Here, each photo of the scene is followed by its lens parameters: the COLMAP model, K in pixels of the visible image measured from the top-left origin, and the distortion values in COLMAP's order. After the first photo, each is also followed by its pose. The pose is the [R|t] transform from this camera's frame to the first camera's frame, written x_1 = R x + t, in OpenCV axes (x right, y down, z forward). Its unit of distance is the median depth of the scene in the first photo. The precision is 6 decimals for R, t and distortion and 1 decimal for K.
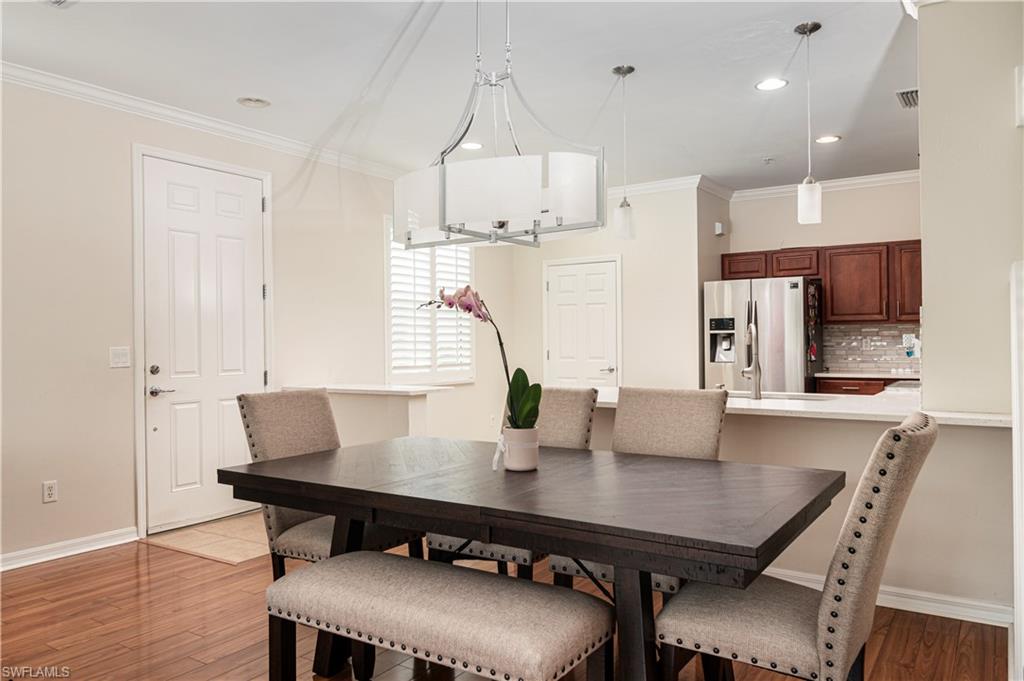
lens RADIAL K [[736.6, 0, 512.0], [0, 736.6, 340.5], [0, 0, 1]] dist [-0.003331, -0.004102]
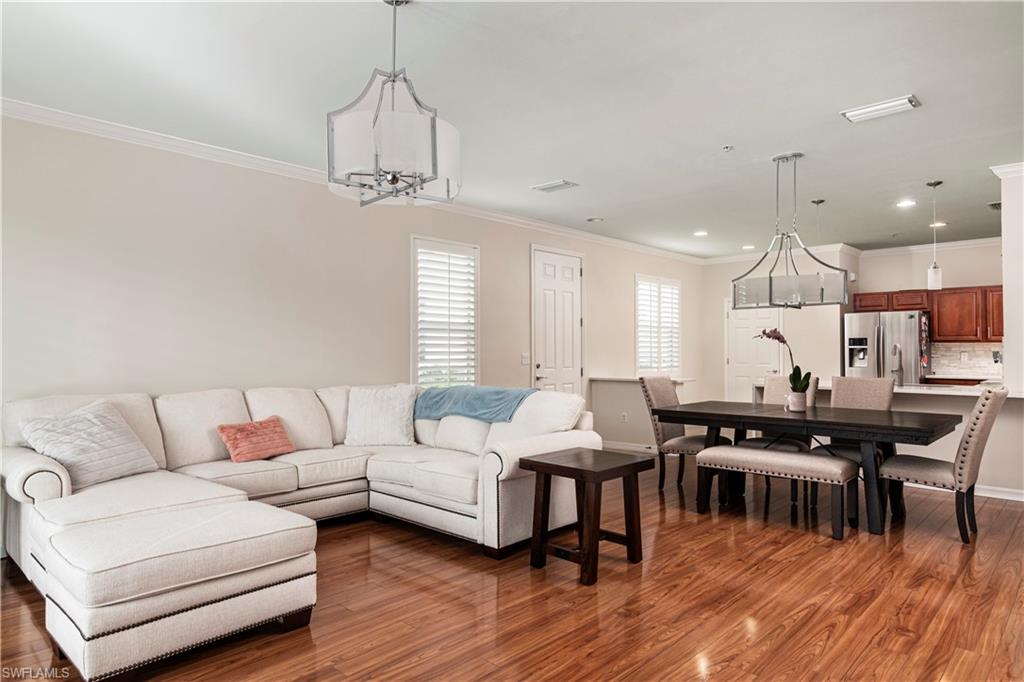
lens RADIAL K [[623.9, 0, 512.0], [0, 623.9, 341.0], [0, 0, 1]] dist [0.003451, 0.001222]
pose [[0.986056, 0.006012, -0.166305, -0.204861], [-0.008281, 0.999882, -0.012956, -0.001557], [0.166208, 0.014153, 0.985989, -0.386727]]
